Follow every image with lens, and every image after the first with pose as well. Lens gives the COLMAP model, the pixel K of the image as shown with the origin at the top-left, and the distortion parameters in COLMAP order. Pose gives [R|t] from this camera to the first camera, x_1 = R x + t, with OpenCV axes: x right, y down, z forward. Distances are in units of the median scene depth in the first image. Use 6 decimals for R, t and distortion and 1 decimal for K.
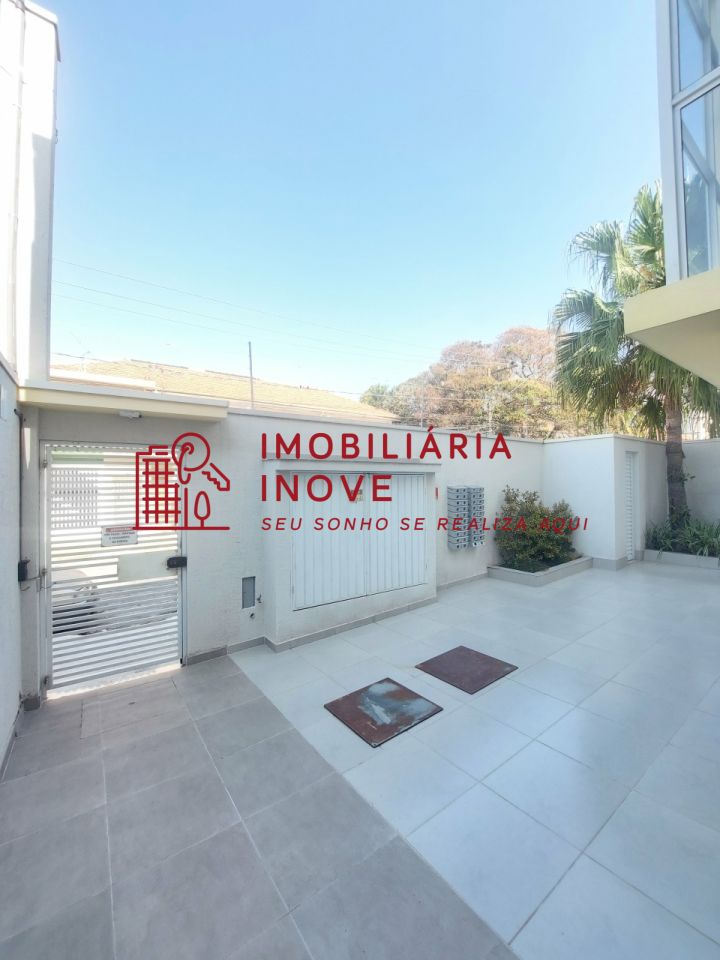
lens RADIAL K [[382.6, 0, 377.3], [0, 382.6, 477.4], [0, 0, 1]] dist [-0.024844, 0.000120]
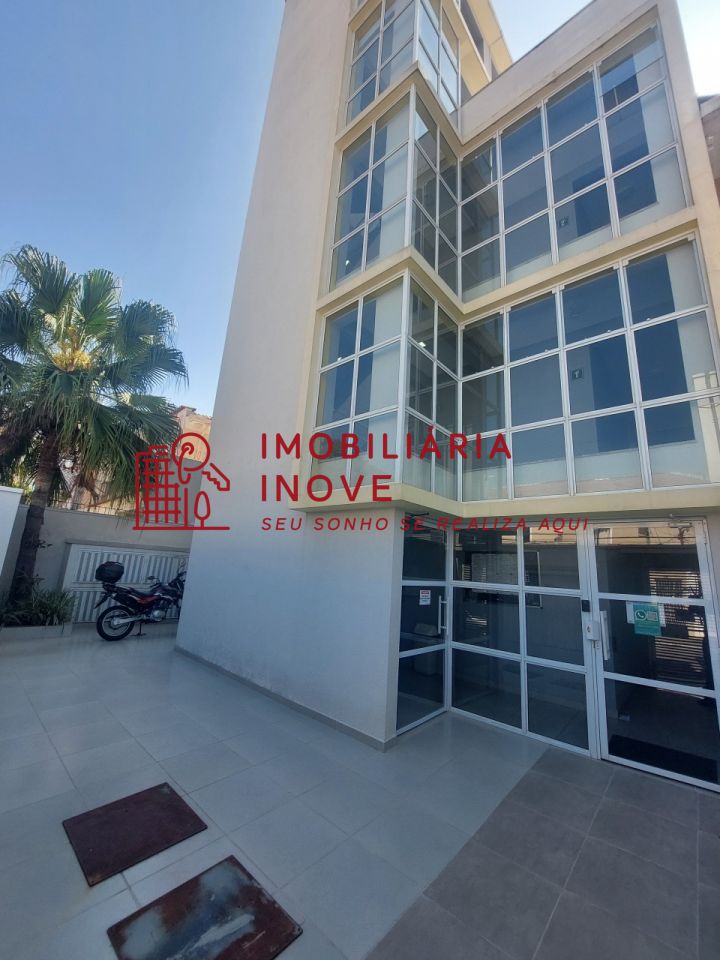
lens RADIAL K [[382.6, 0, 364.0], [0, 382.6, 478.6], [0, 0, 1]] dist [-0.024844, 0.000120]
pose [[-0.188810, 0.208638, 0.959594, -0.746860], [-0.057257, 0.973169, -0.222855, 0.008939], [-0.980343, -0.097021, -0.171798, 0.904516]]
